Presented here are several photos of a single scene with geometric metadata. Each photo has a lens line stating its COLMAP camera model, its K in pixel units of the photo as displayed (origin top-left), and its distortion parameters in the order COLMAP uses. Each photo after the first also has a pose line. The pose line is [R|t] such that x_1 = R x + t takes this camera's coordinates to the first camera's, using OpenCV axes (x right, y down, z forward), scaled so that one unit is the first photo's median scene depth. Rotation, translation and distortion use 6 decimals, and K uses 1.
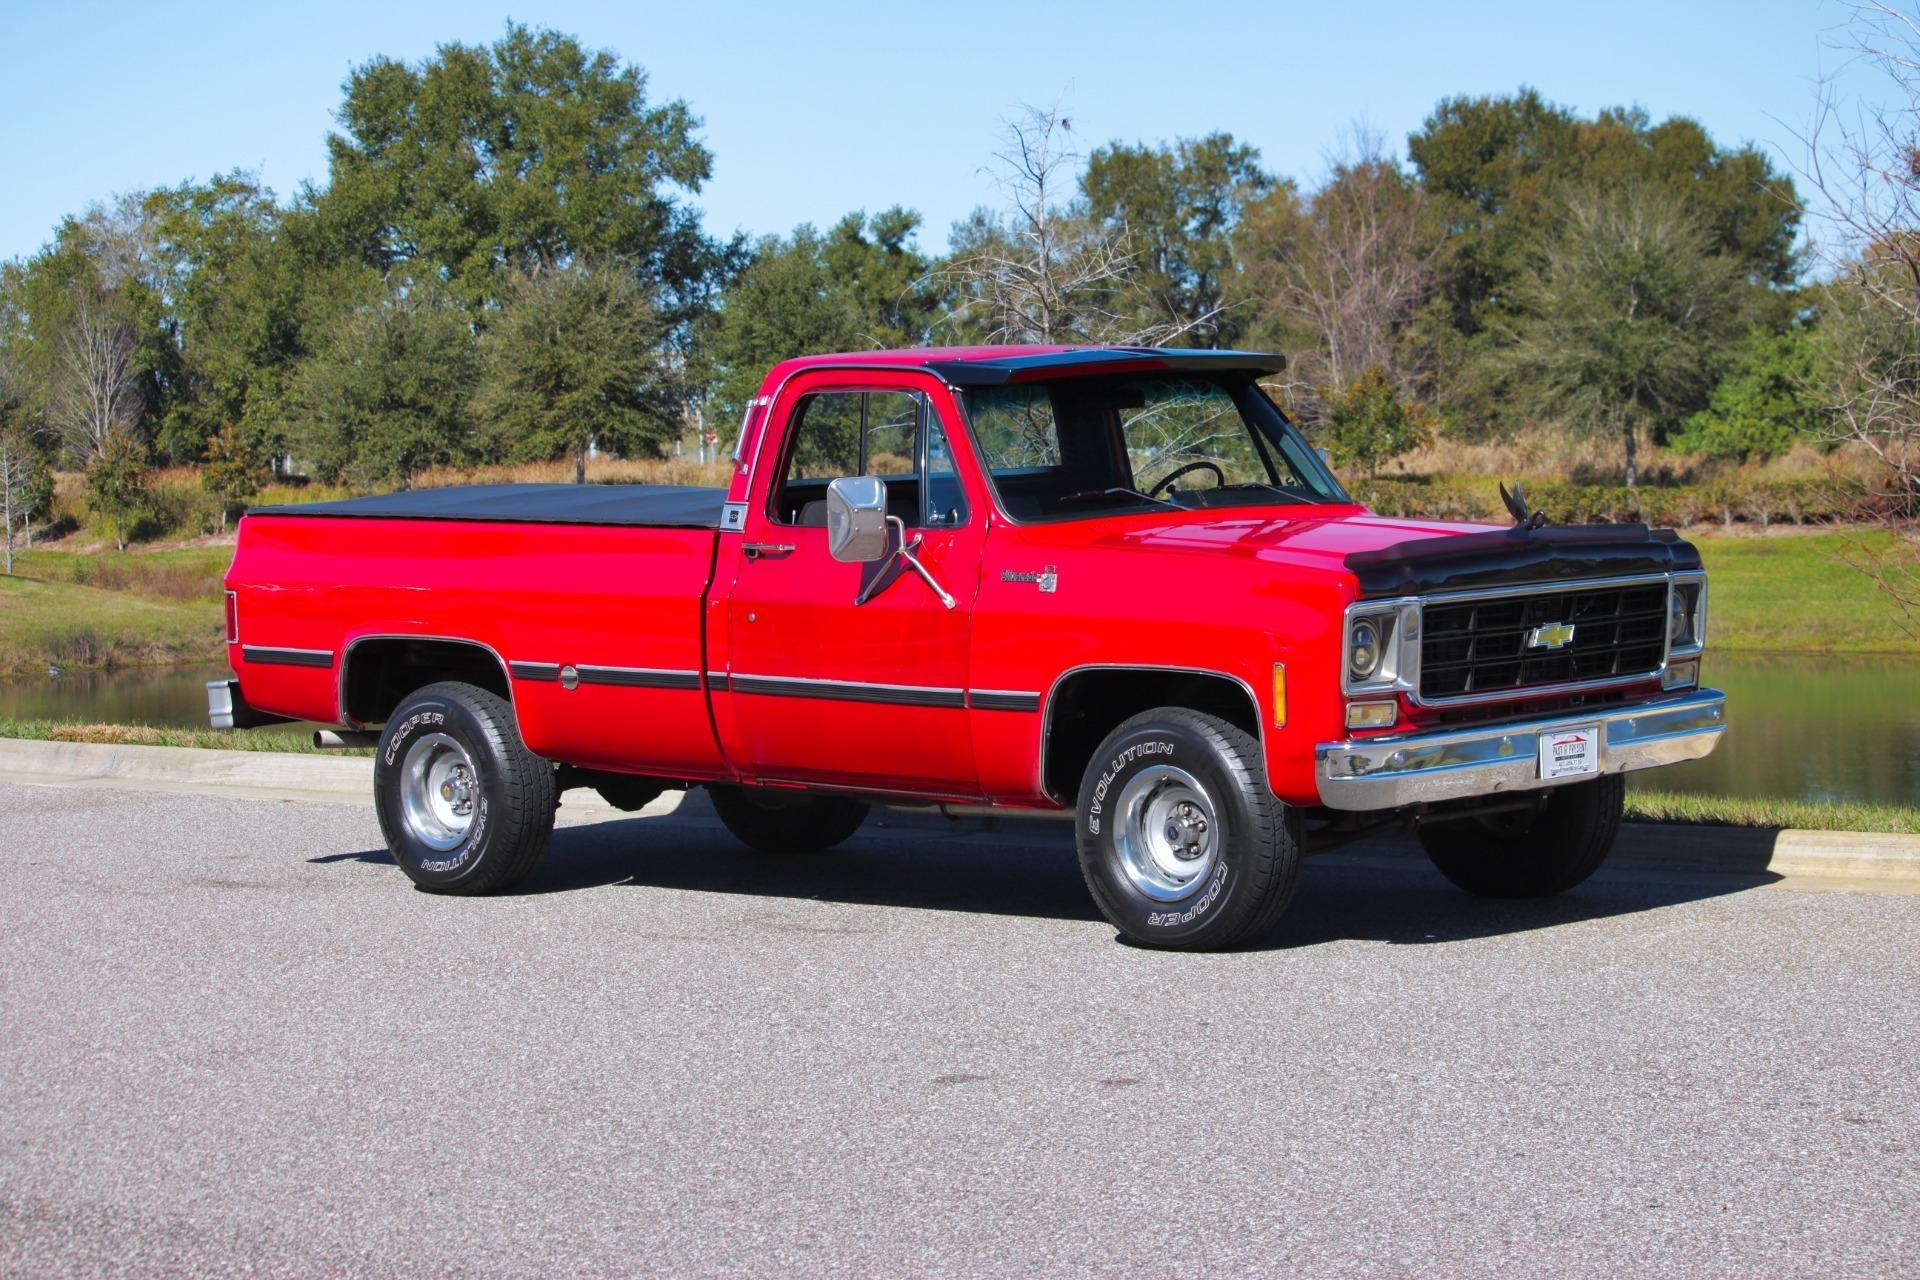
lens RADIAL K [[4953.8, 0, 983.9], [0, 4953.8, 533.8], [0, 0, 1]] dist [-0.417583, 0.000000]
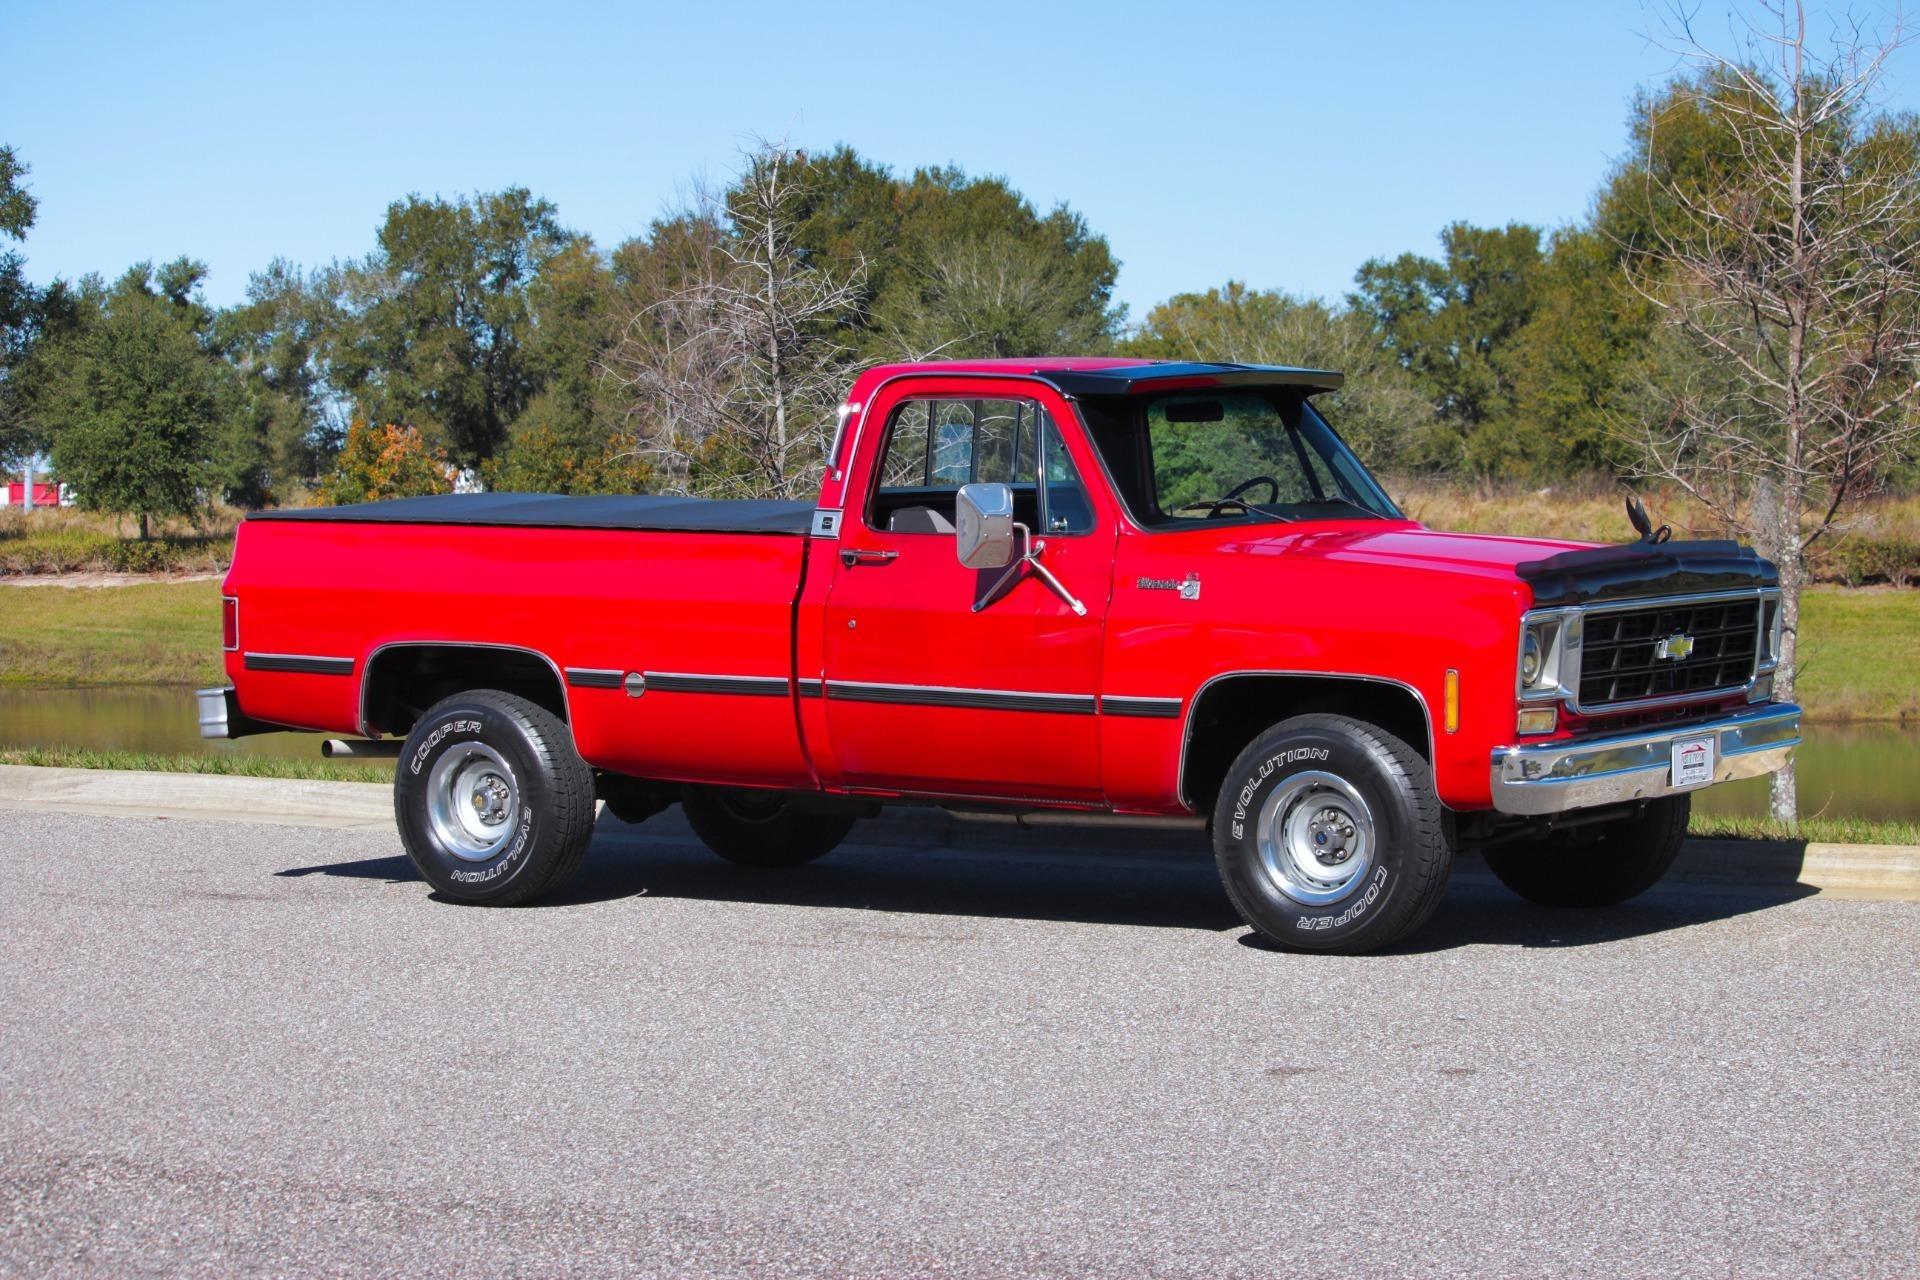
lens RADIAL K [[4953.8, 0, 963.3], [0, 4953.8, 594.9], [0, 0, 1]] dist [-0.417583, 0.000000]
pose [[0.988552, 0.011371, 0.150452, -0.164296], [-0.011416, 0.999935, -0.000559, 0.010647], [-0.150448, -0.001165, 0.988617, 0.009837]]
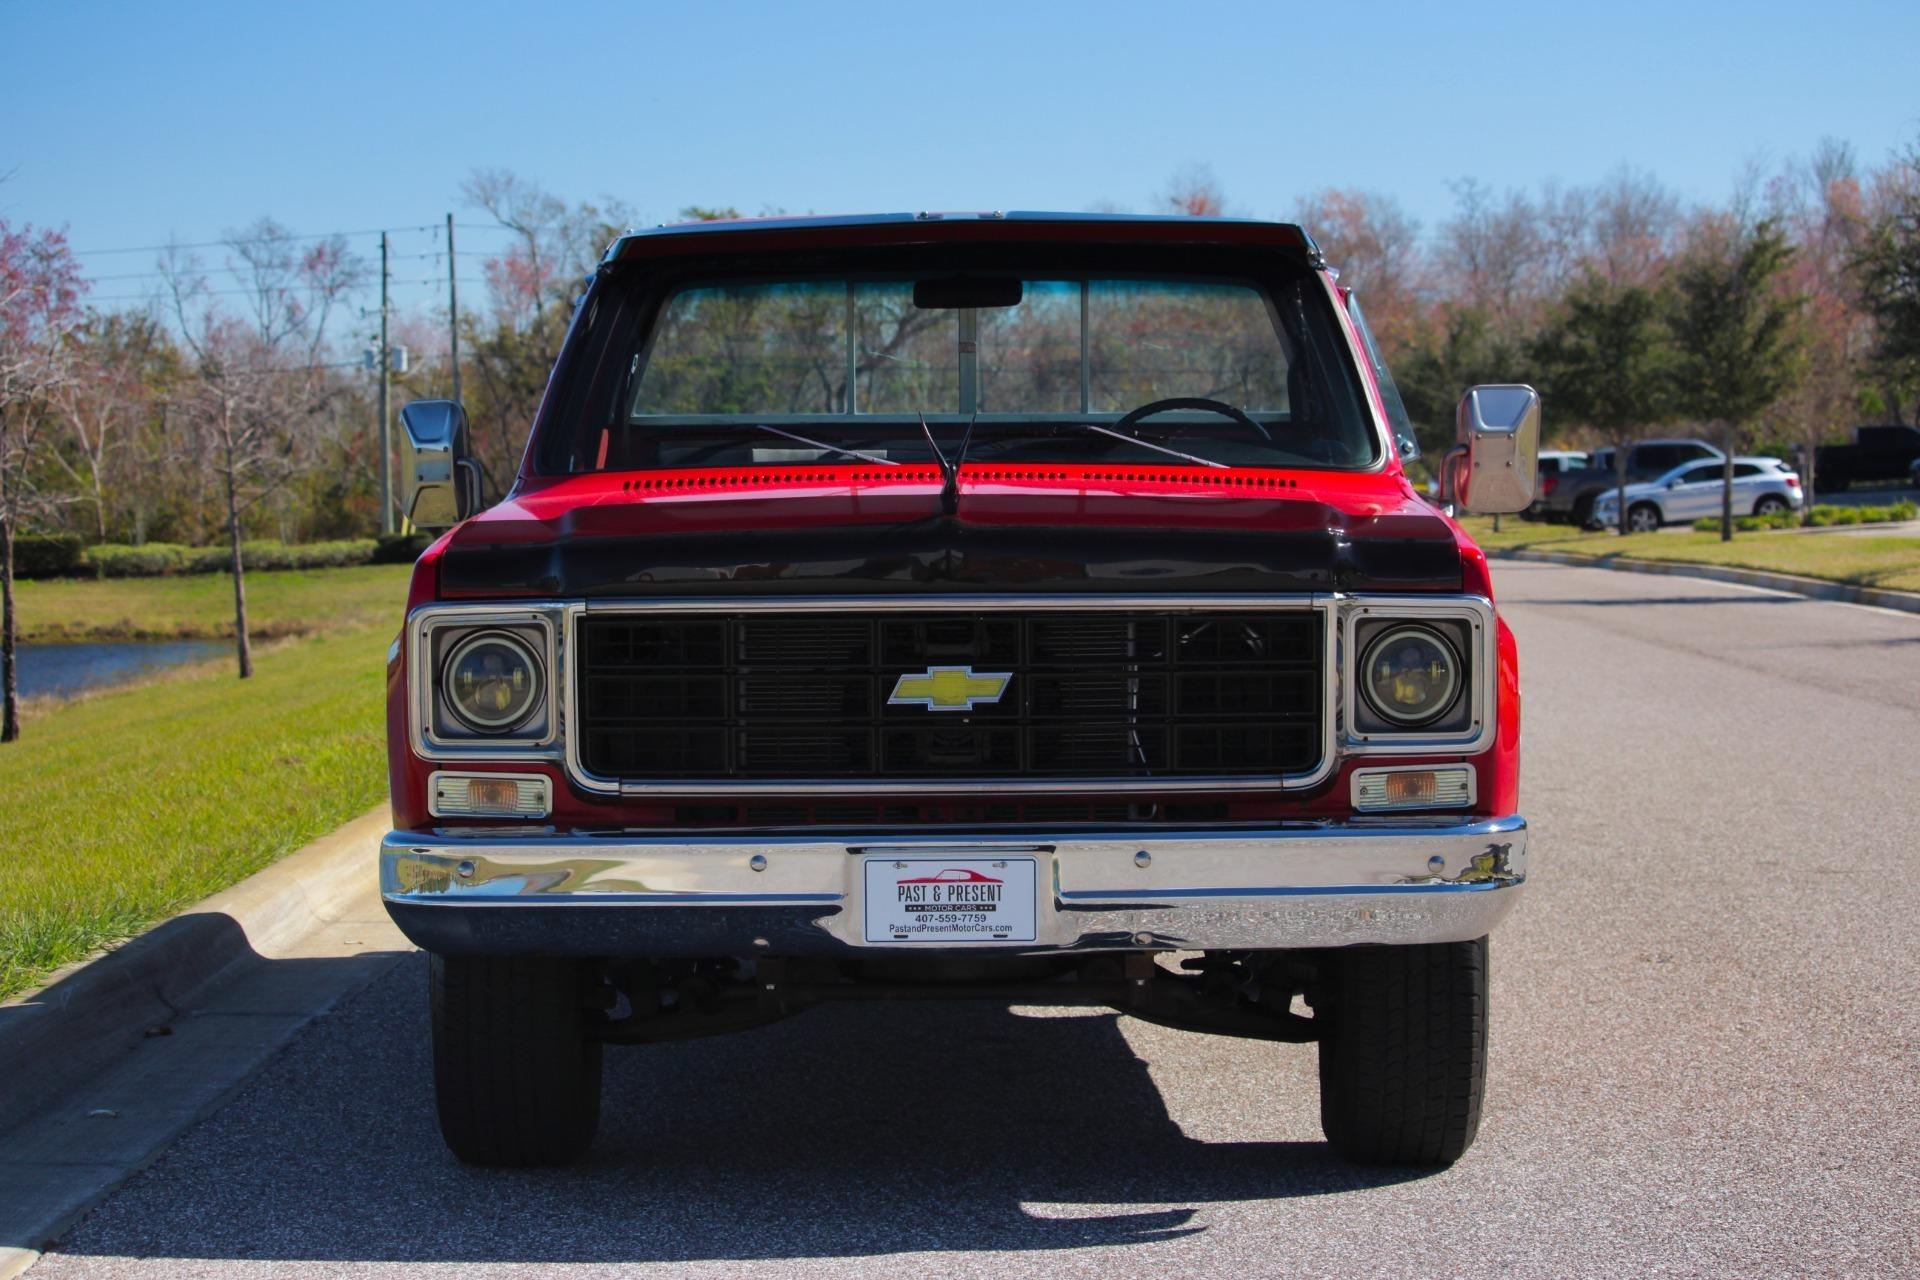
lens RADIAL K [[4953.8, 0, 935.5], [0, 4953.8, 606.7], [0, 0, 1]] dist [-0.417583, 0.000000]
pose [[0.653141, 0.039451, -0.756208, 0.478201], [-0.039295, 0.999062, 0.018180, 0.001015], [0.756216, 0.017841, 0.654079, 0.557655]]
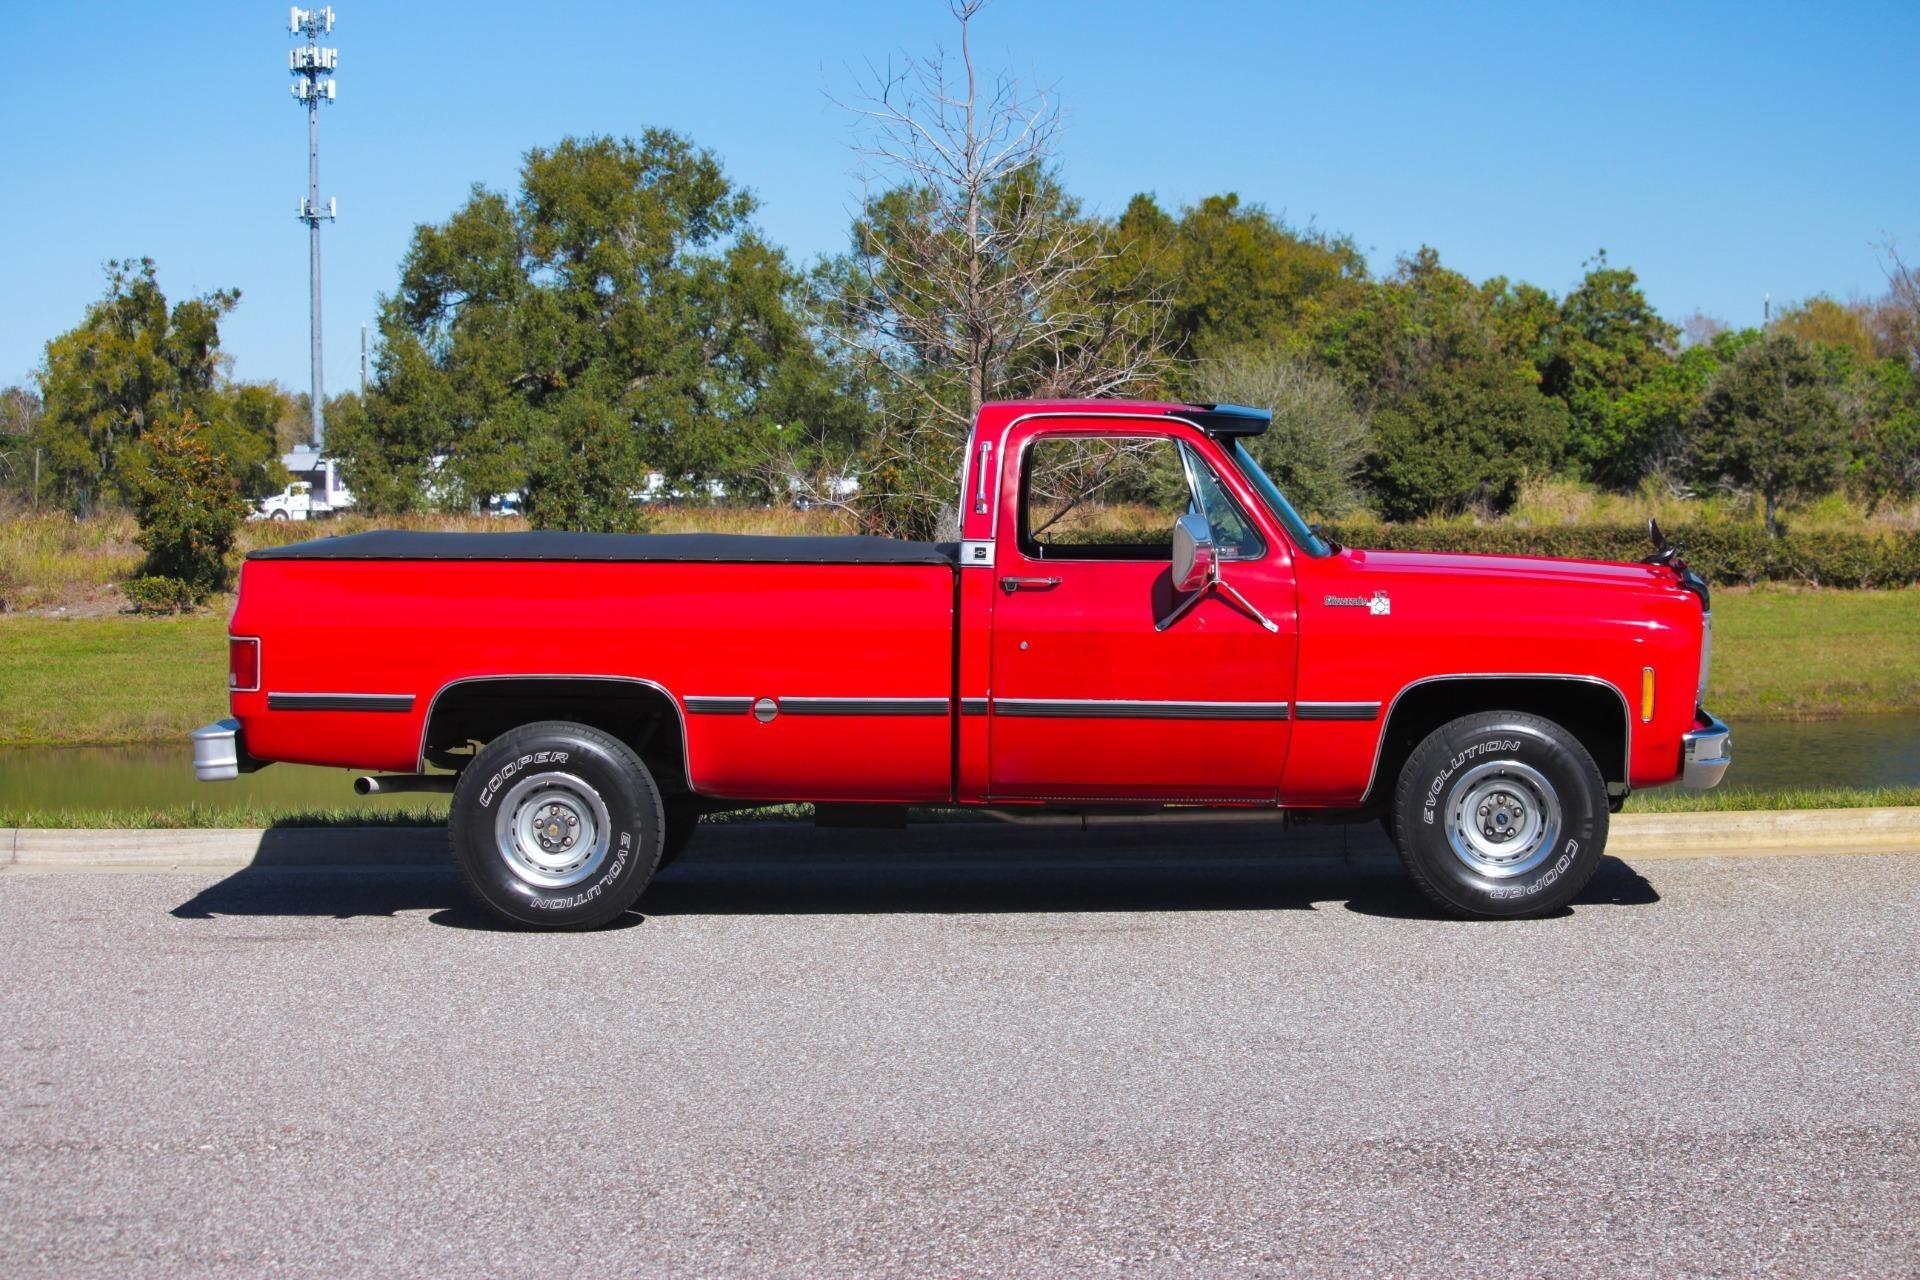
lens RADIAL K [[4953.8, 0, 1000.6], [0, 4953.8, 586.3], [0, 0, 1]] dist [-0.417583, 0.000000]
pose [[0.756763, -0.012205, 0.653576, -0.710115], [0.013578, 0.999903, 0.002951, 0.000620], [-0.653549, 0.006641, 0.756855, 0.174974]]
